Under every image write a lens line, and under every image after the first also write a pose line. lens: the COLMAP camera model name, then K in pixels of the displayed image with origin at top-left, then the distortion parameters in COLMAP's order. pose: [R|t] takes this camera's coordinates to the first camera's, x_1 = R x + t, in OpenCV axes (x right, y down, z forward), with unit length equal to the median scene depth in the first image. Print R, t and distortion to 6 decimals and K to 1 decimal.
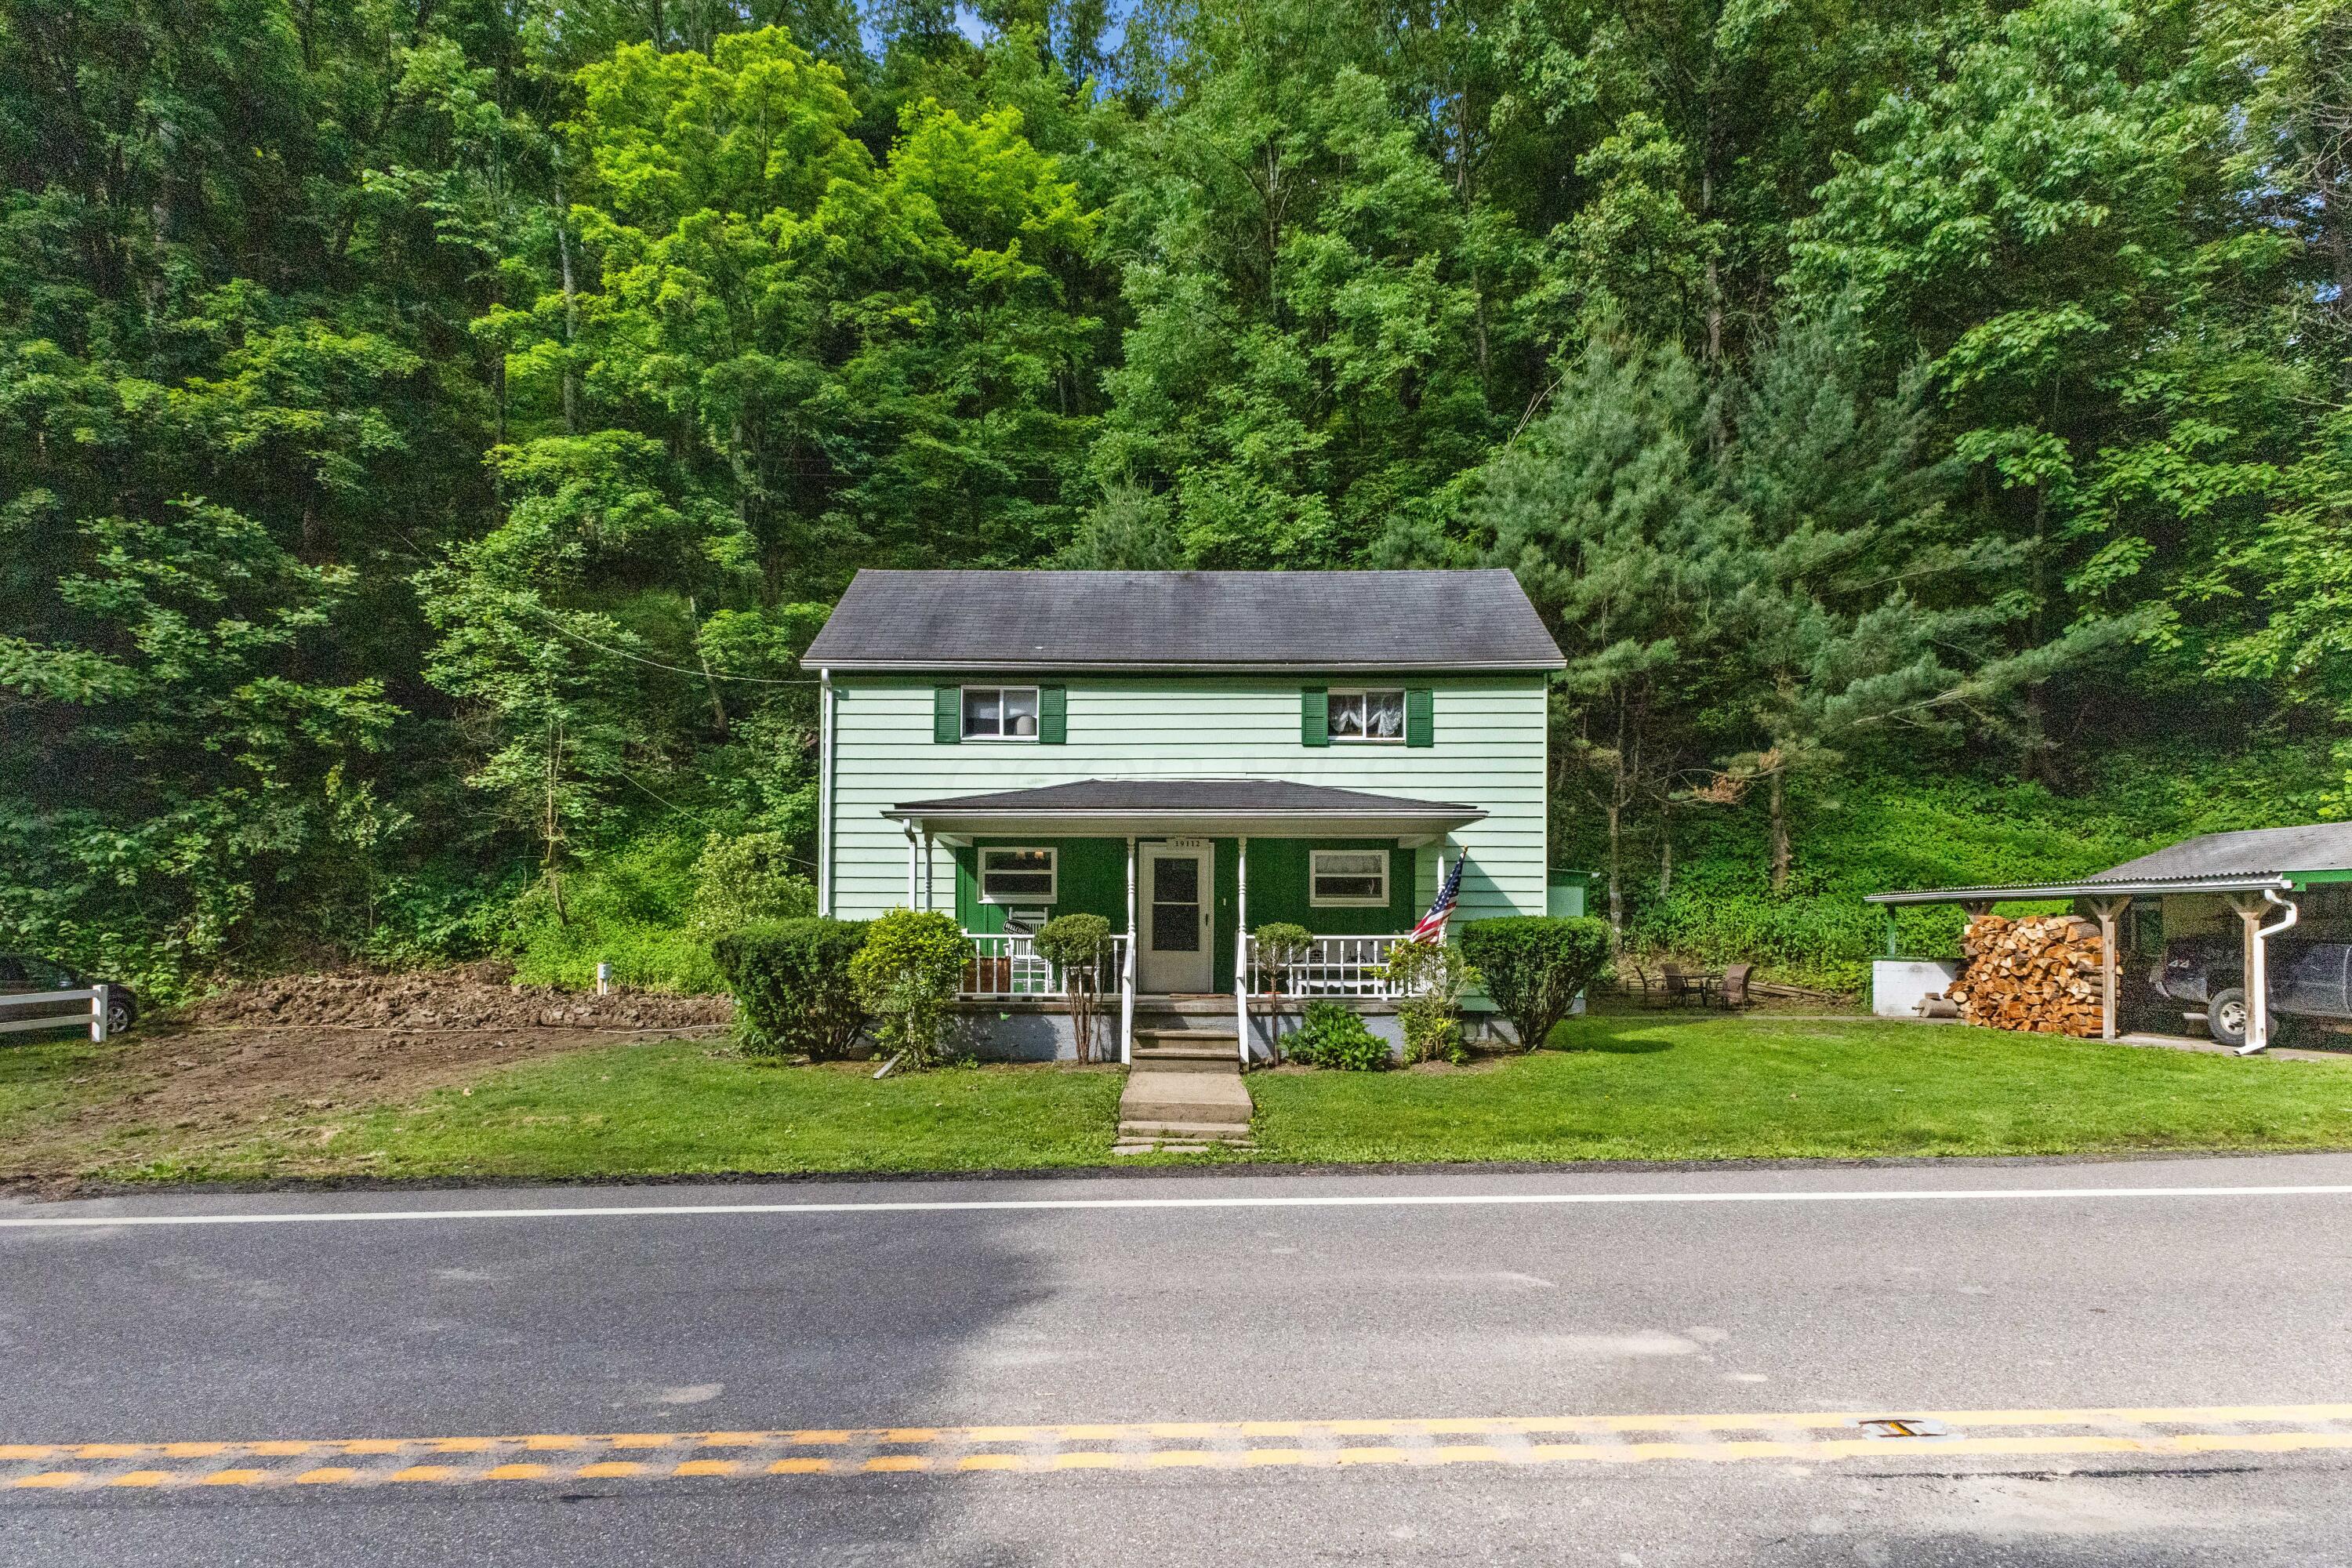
lens RADIAL K [[1086.1, 0, 1201.6], [0, 1086.1, 915.1], [0, 0, 1]] dist [0.002906, 0.000224]
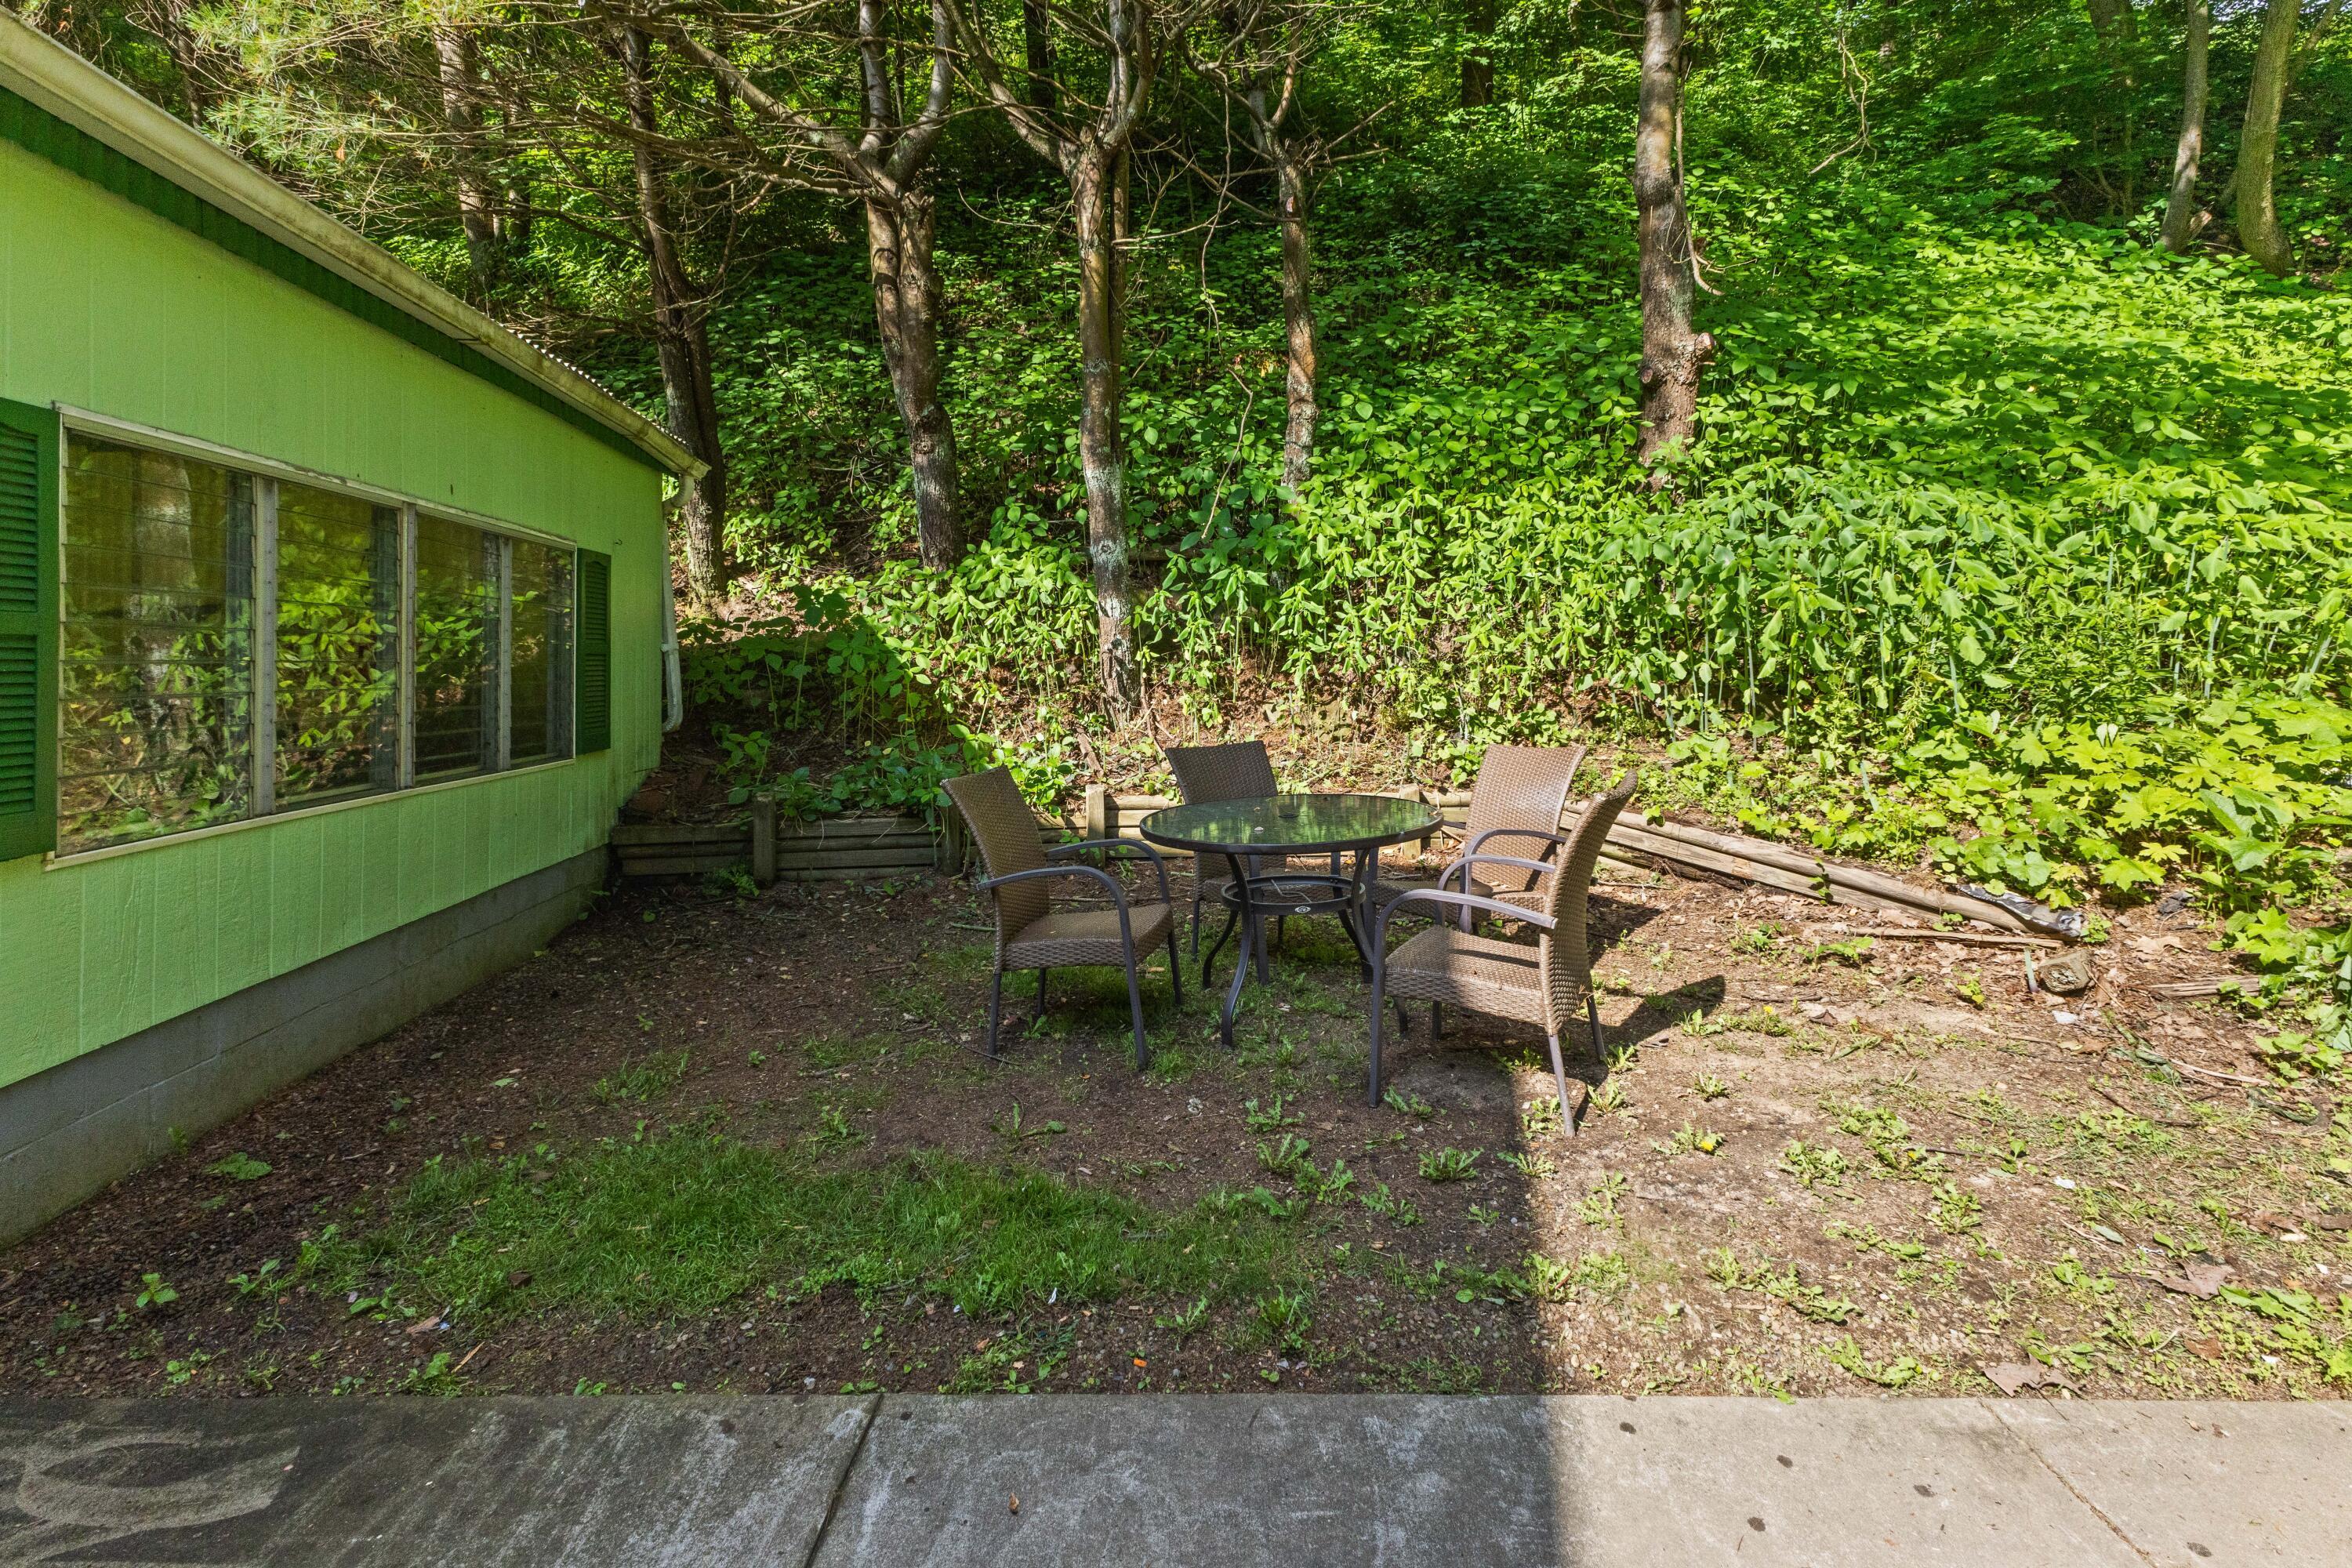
lens RADIAL K [[1063.4, 0, 1185.5], [0, 1063.4, 657.9], [0, 0, 1]] dist [0.005033, -0.002617]
pose [[0.990208, -0.012389, 0.139053, 0.617935], [0.010553, 0.999847, 0.013935, 0.039335], [-0.139204, -0.012331, 0.990187, 1.246983]]
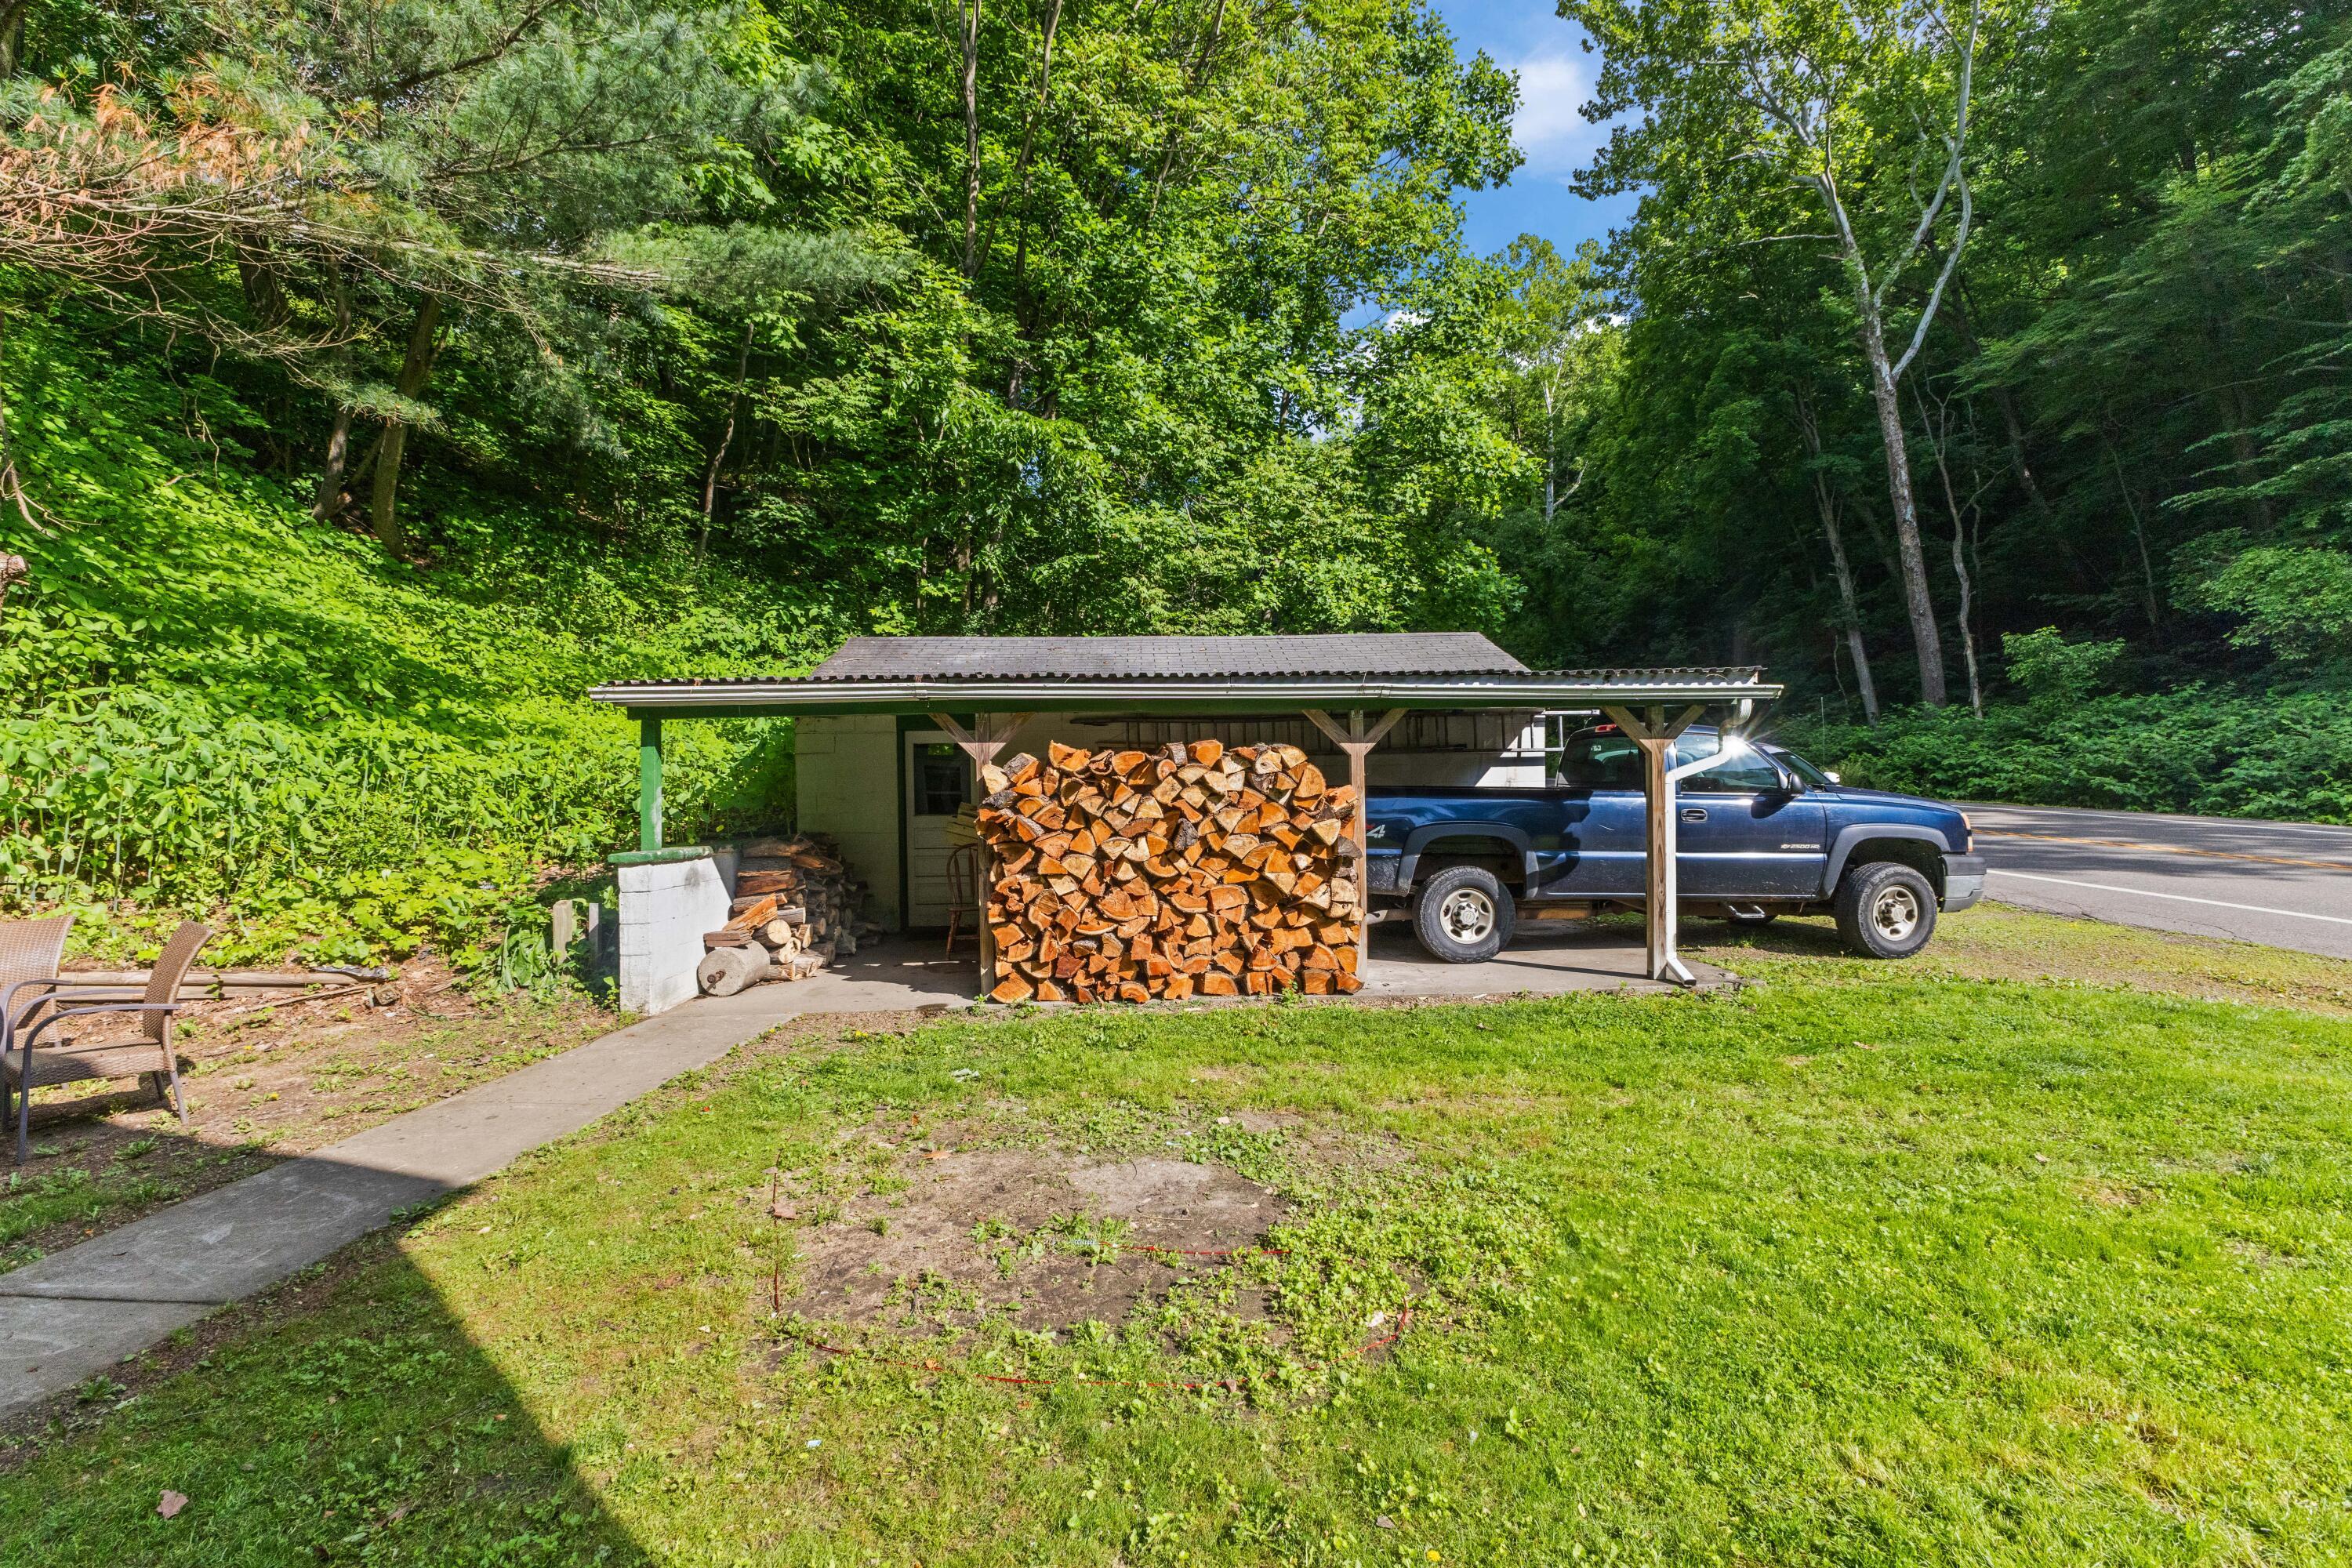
lens RADIAL K [[1063.4, 0, 1187.3], [0, 1063.4, 775.7], [0, 0, 1]] dist [0.005033, -0.002617]
pose [[-0.046598, -0.004004, 0.998906, 0.351471], [-0.002189, 0.999990, 0.003906, 0.014004], [-0.998911, -0.002005, -0.046606, 1.117929]]
